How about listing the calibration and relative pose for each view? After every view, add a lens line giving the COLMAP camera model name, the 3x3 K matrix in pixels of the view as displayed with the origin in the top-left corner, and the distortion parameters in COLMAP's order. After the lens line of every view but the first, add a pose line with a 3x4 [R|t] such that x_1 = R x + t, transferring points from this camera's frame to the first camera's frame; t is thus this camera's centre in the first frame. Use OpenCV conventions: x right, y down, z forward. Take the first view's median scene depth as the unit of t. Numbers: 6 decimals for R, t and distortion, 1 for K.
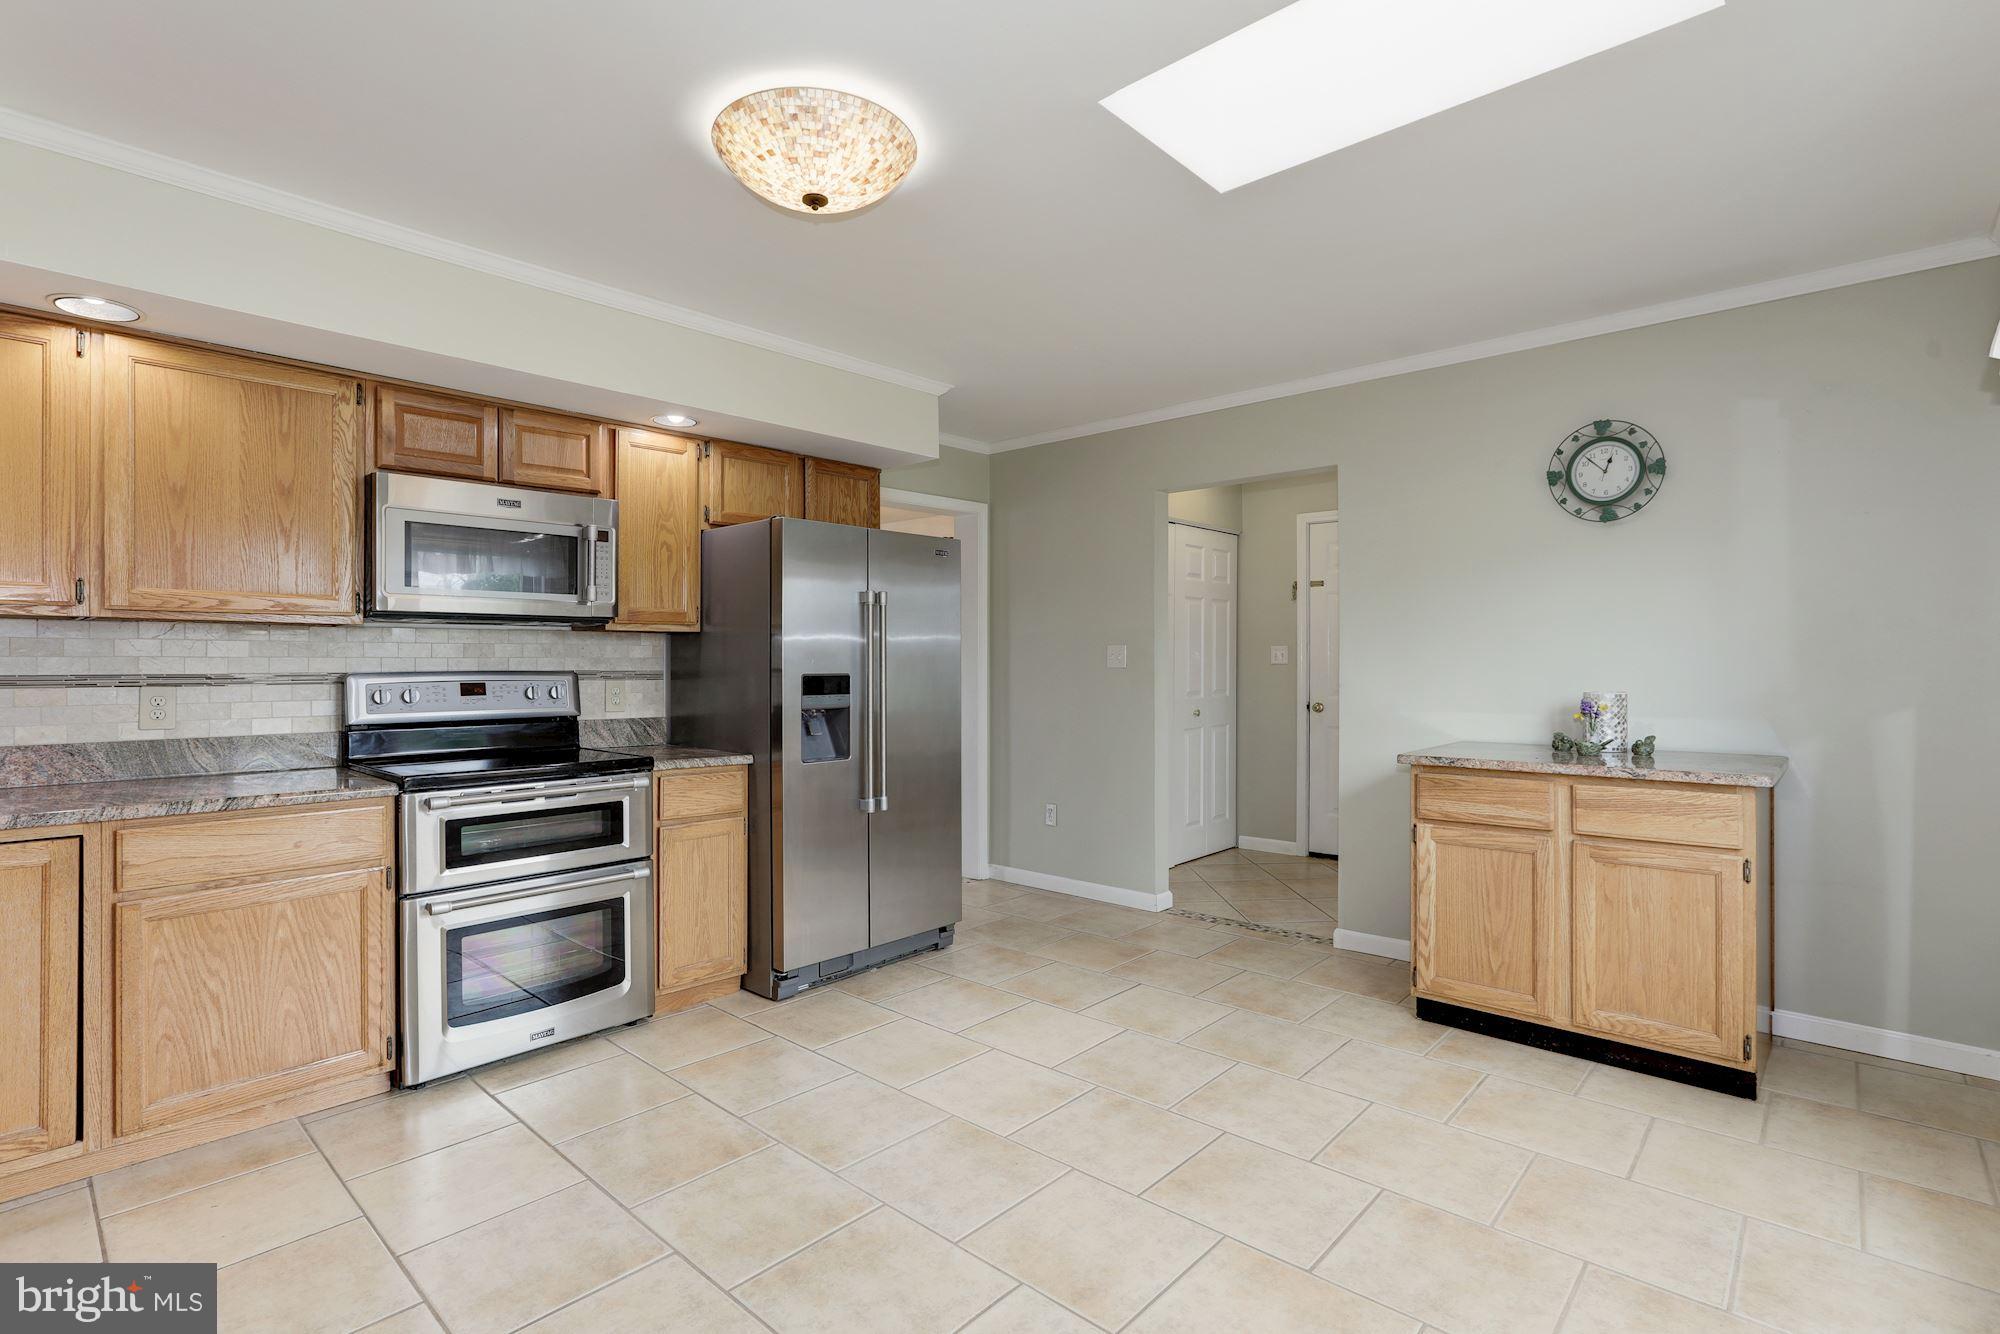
lens RADIAL K [[948.3, 0, 1009.0], [0, 948.3, 661.7], [0, 0, 1]] dist [-0.029293, 0.003343]
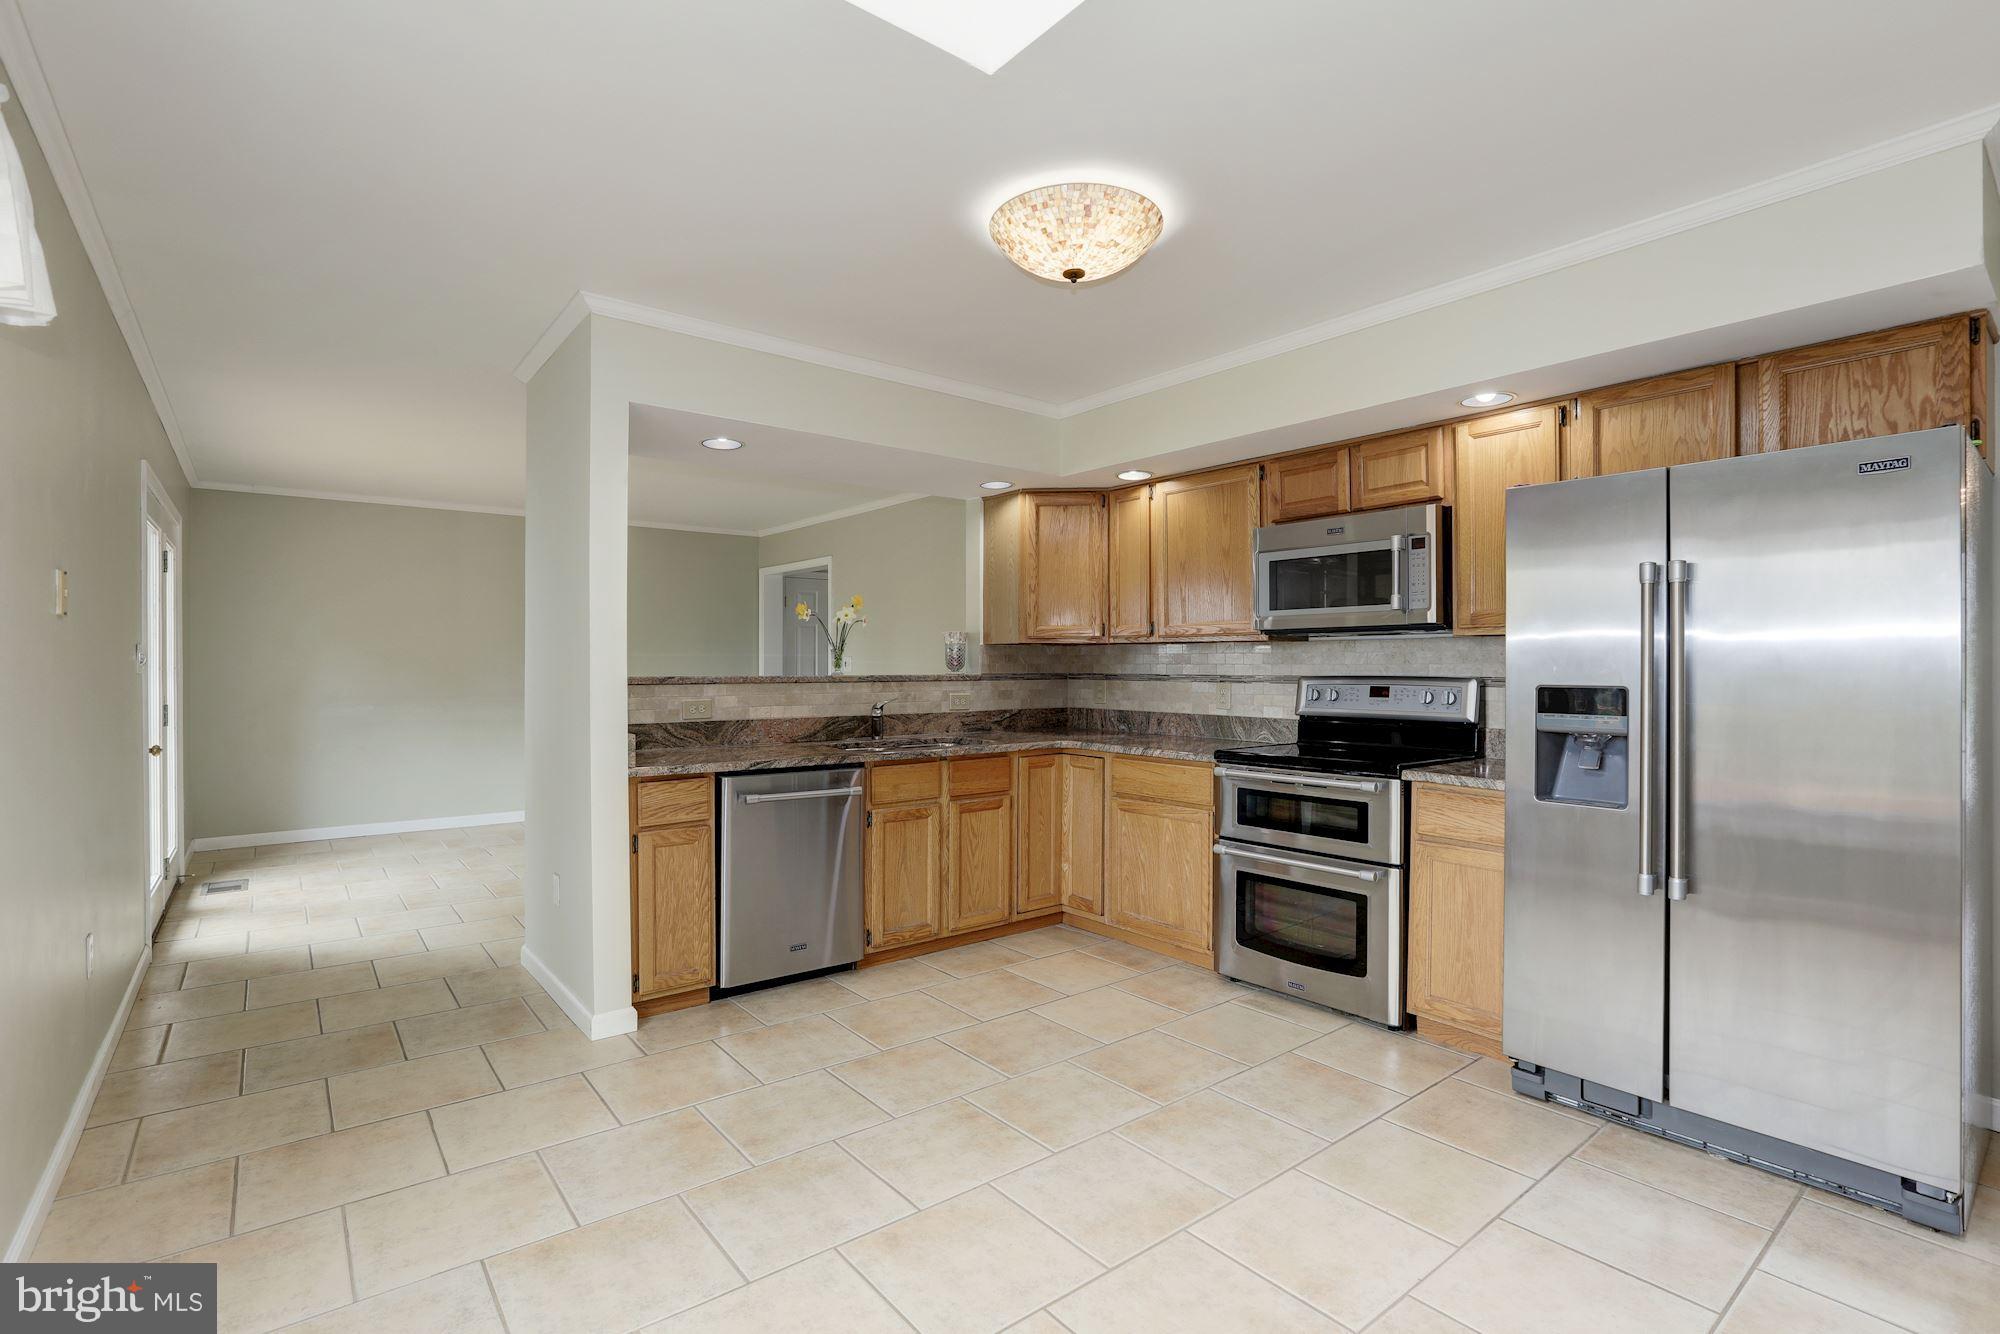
lens RADIAL K [[948.3, 0, 988.4], [0, 948.3, 667.9], [0, 0, 1]] dist [-0.029293, 0.003343]
pose [[-0.179080, 0.000889, -0.983834, 0.720101], [-0.002657, 0.999996, 0.001387, -0.000543], [0.983831, 0.002863, -0.179077, 0.821109]]
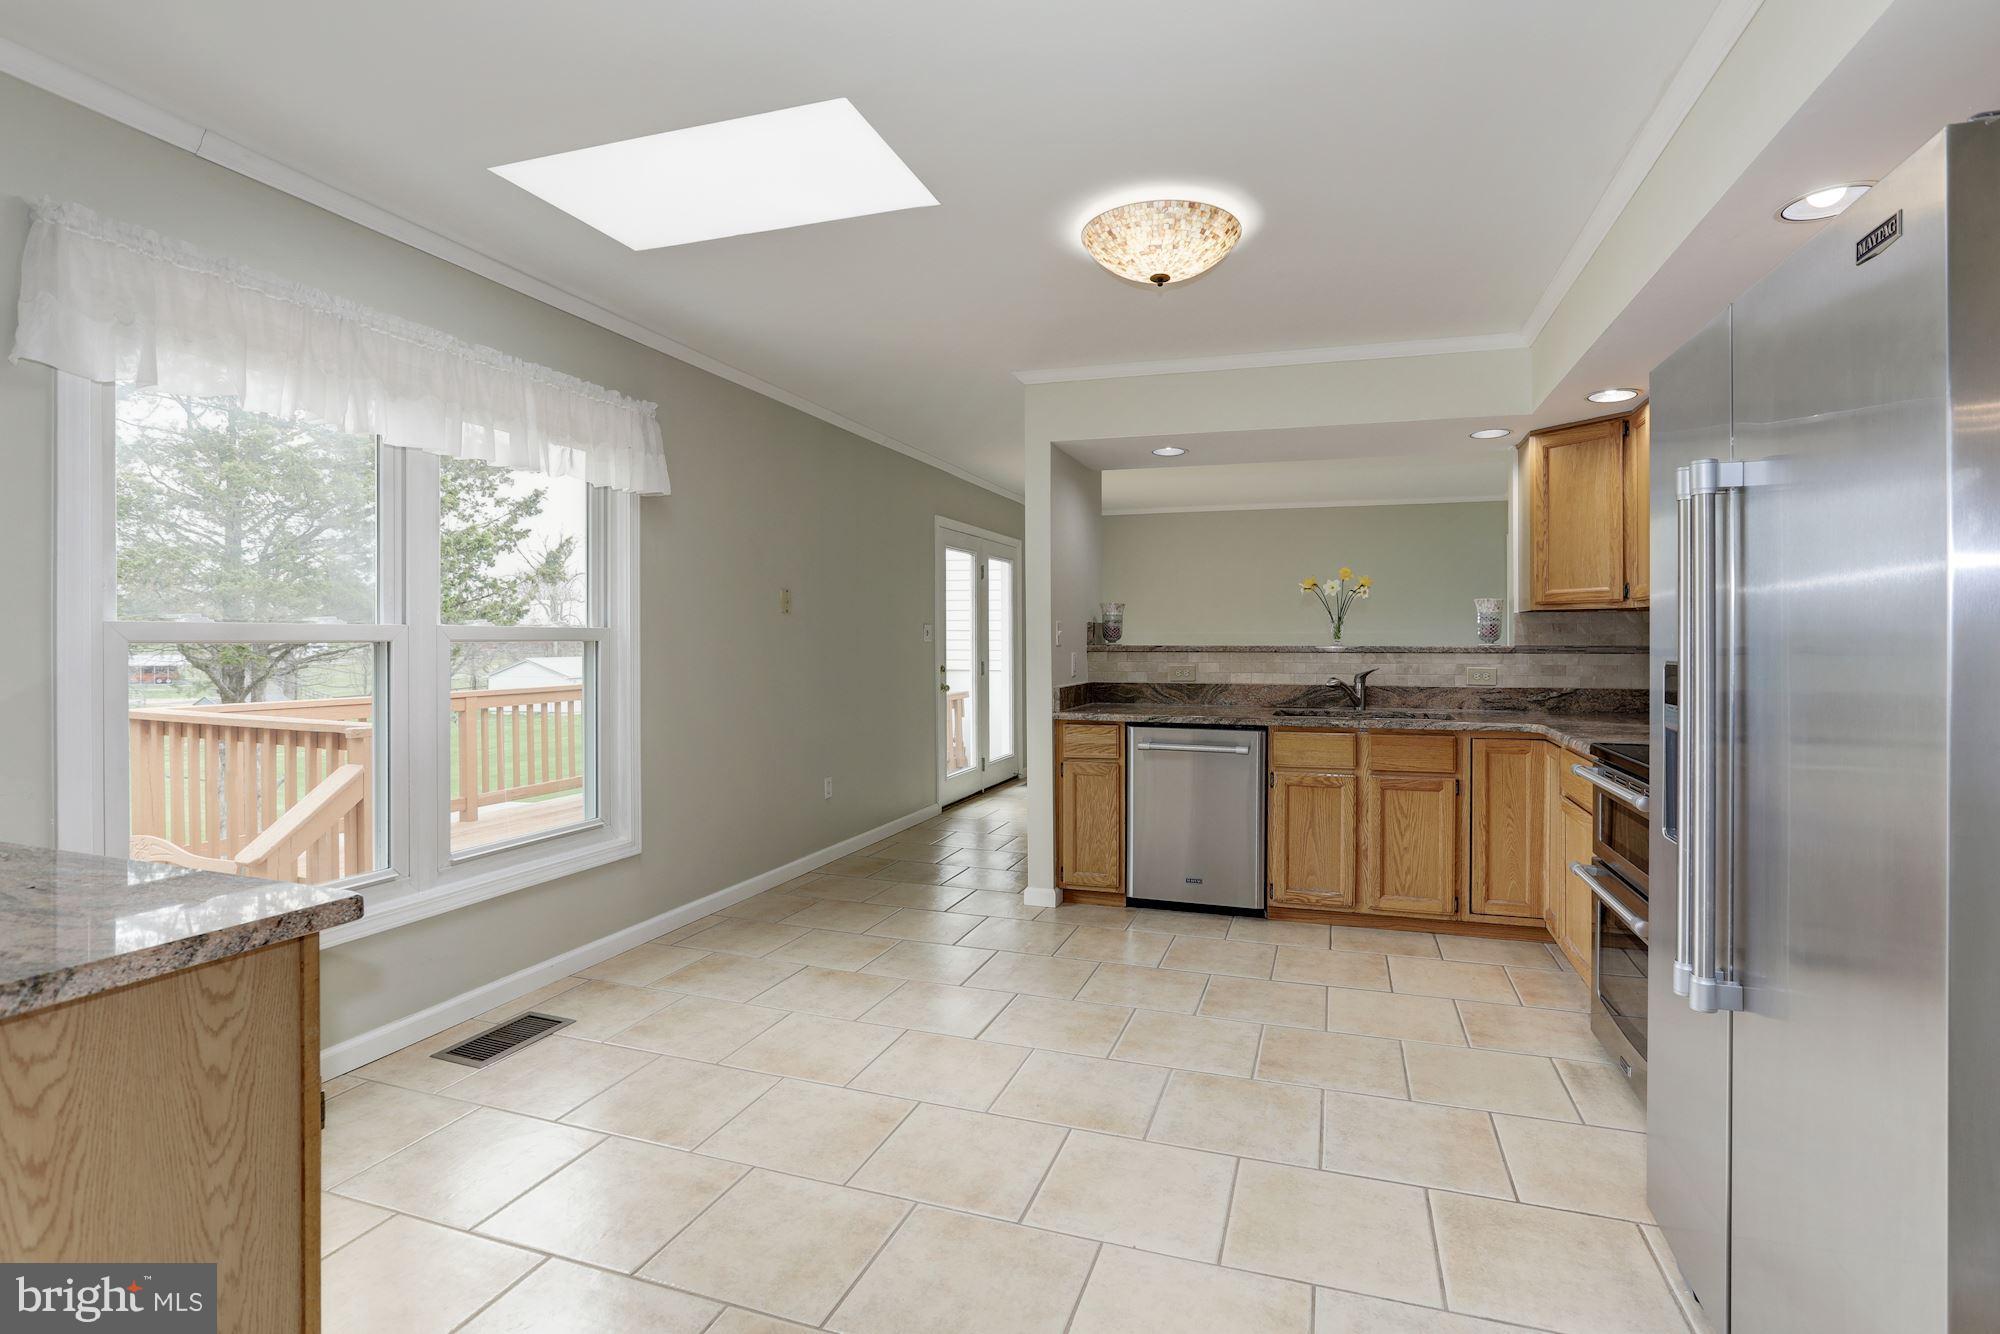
lens RADIAL K [[948.3, 0, 1003.7], [0, 948.3, 638.4], [0, 0, 1]] dist [-0.029293, 0.003343]
pose [[-0.925591, -0.001476, -0.378523, 0.357412], [-0.001563, 0.999999, -0.000078, 0.002533], [0.378523, 0.000520, -0.925592, 1.568043]]
